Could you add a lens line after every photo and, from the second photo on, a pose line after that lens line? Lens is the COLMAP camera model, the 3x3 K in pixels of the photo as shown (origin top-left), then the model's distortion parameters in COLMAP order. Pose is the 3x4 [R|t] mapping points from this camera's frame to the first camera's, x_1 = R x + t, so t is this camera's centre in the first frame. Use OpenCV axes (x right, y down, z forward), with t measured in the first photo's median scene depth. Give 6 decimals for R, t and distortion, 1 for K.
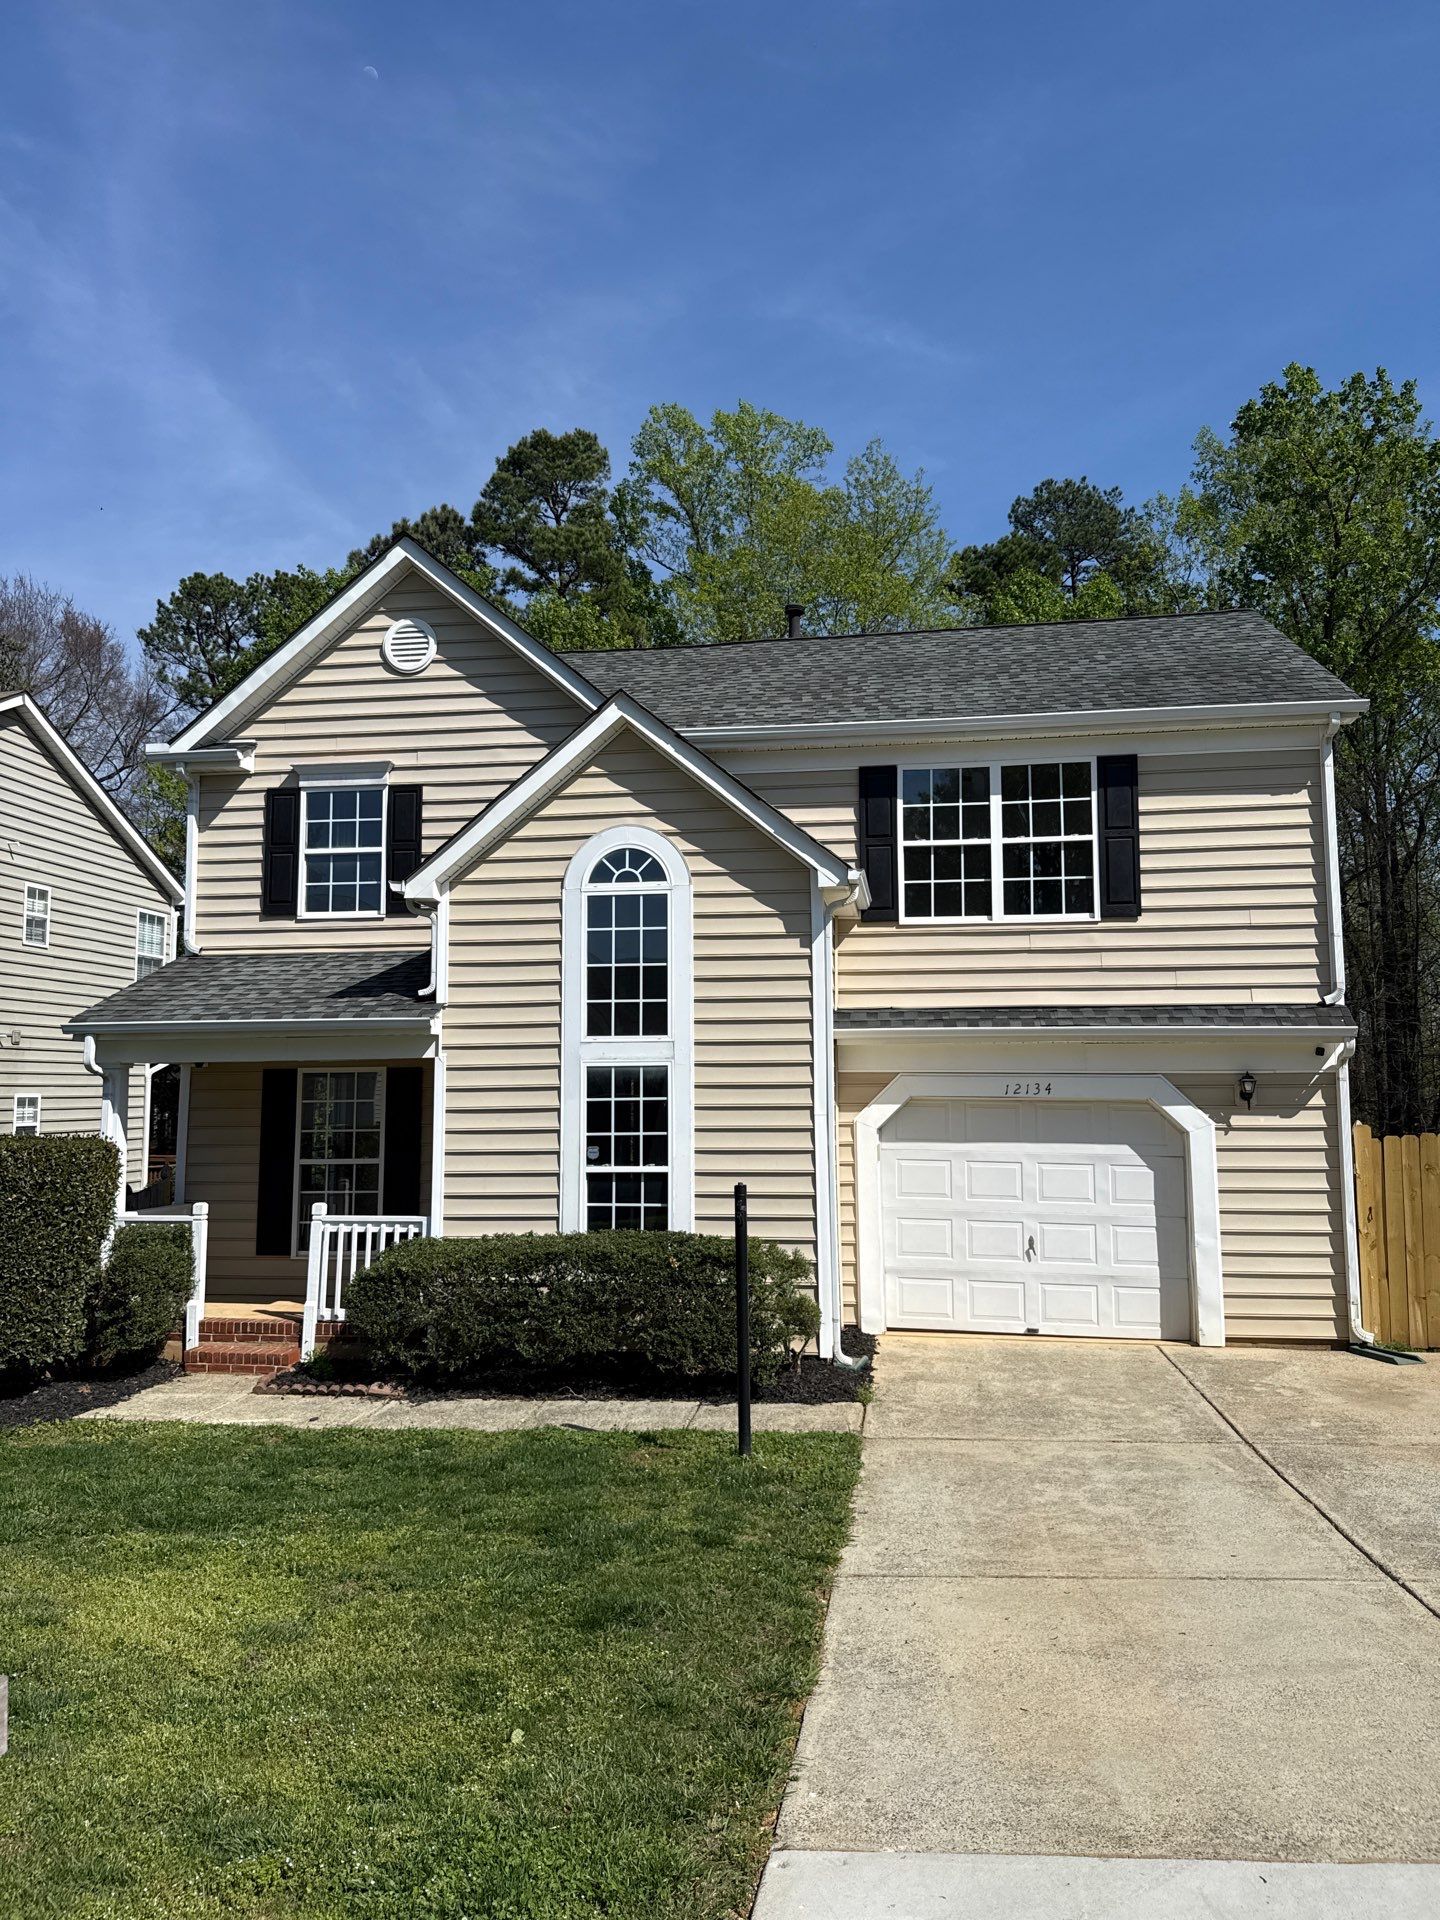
lens RADIAL K [[1462.3, 0, 720.0], [0, 1462.3, 960.0], [0, 0, 1]] dist [0.001812, 0.000254]
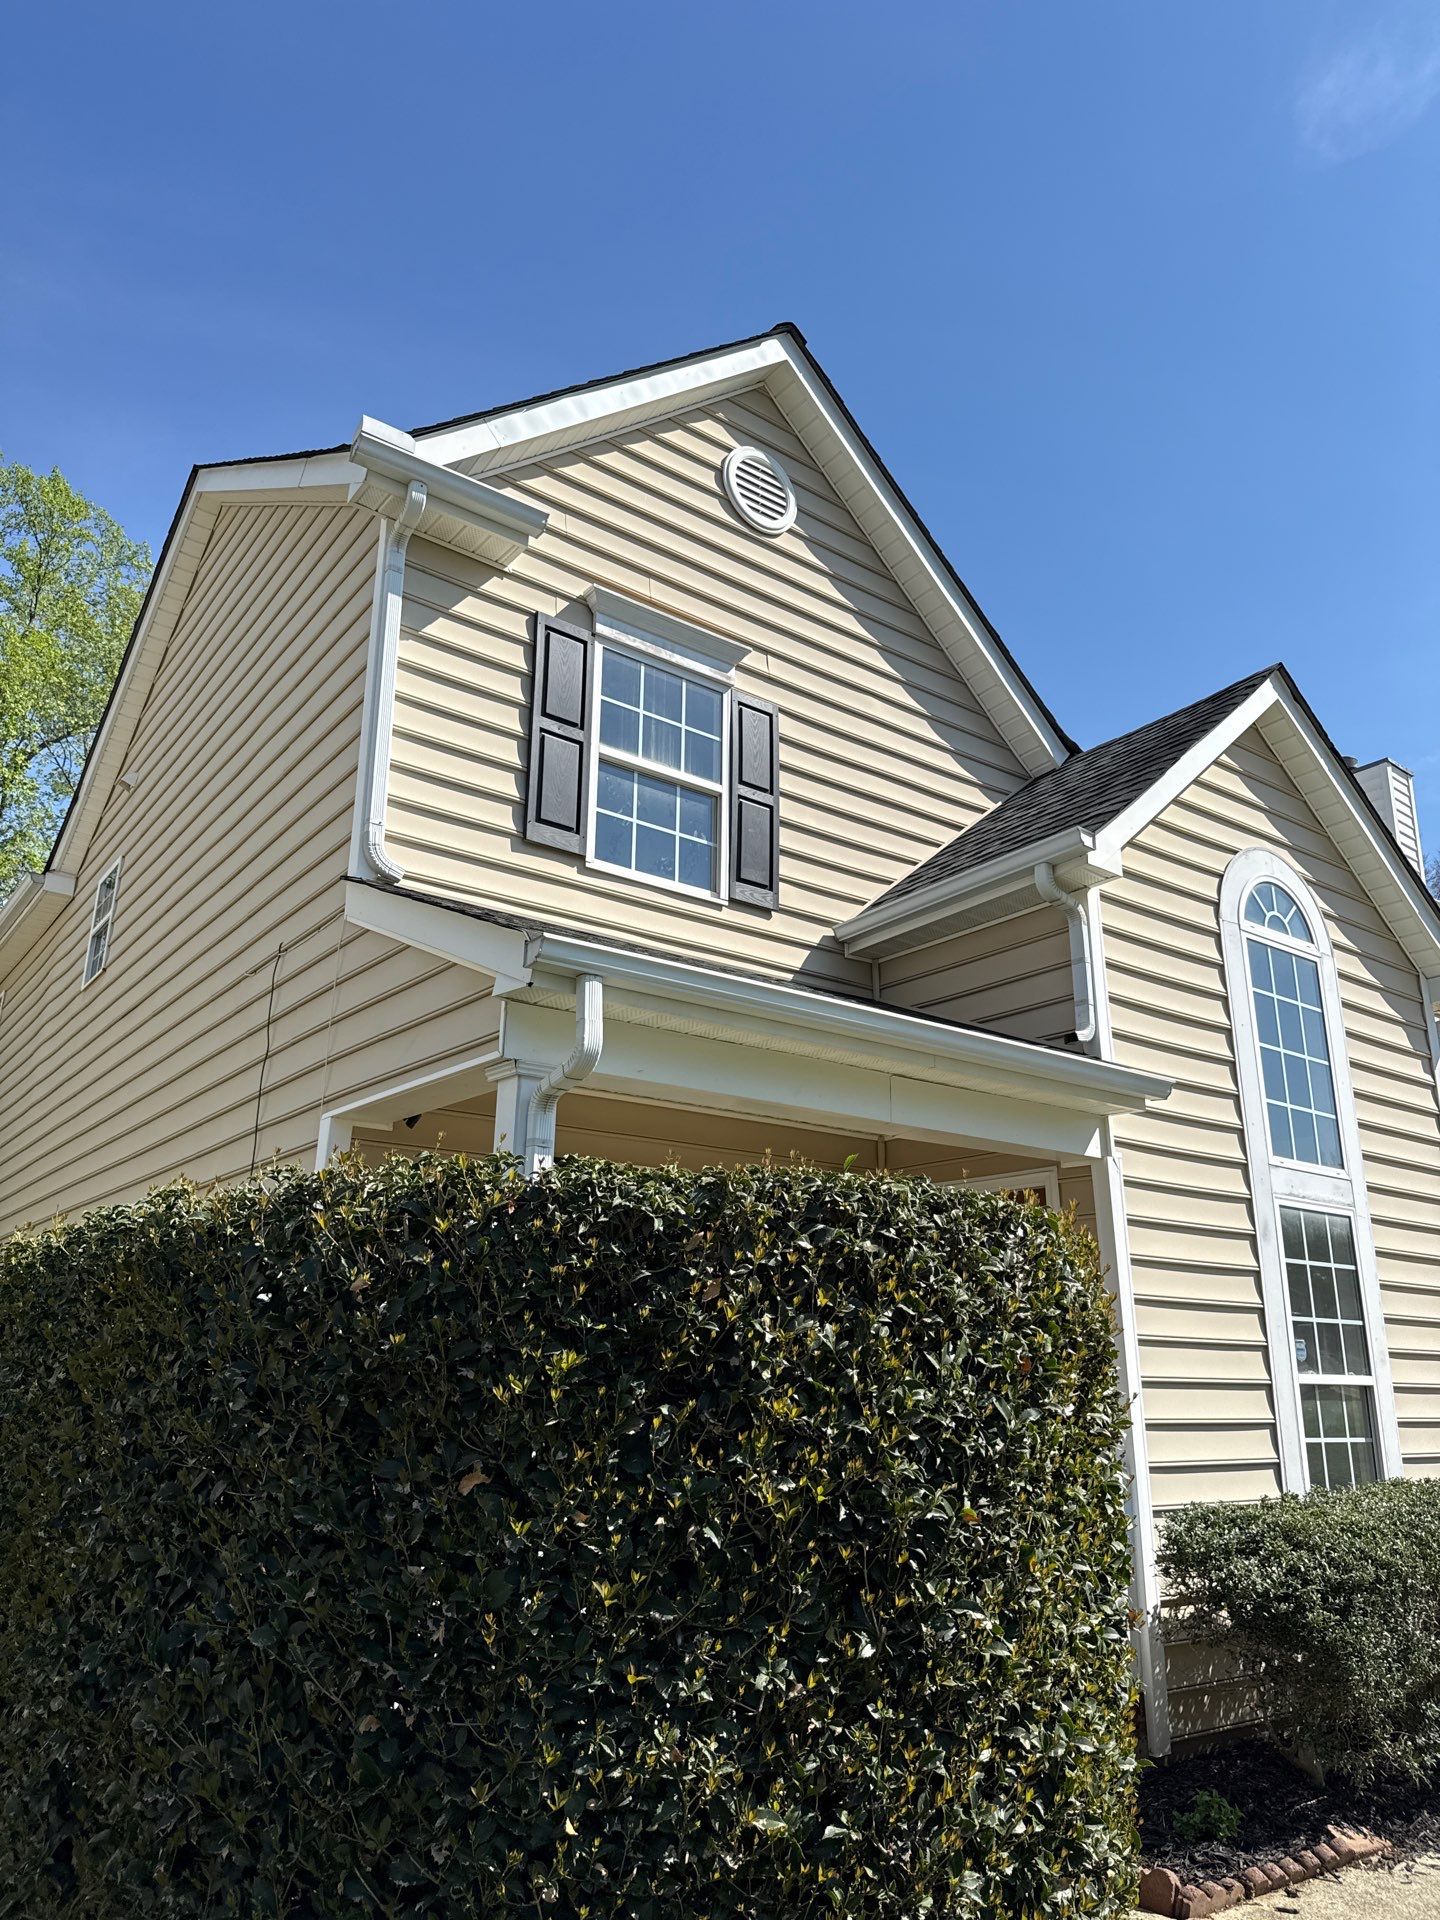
lens RADIAL K [[1343.9, 0, 720.0], [0, 1343.9, 960.0], [0, 0, 1]] dist [0.040263, -0.145838]
pose [[0.714862, 0.231750, 0.659746, -0.643589], [-0.094093, 0.966783, -0.237649, 0.127868], [-0.692906, 0.107809, 0.712923, 0.740265]]
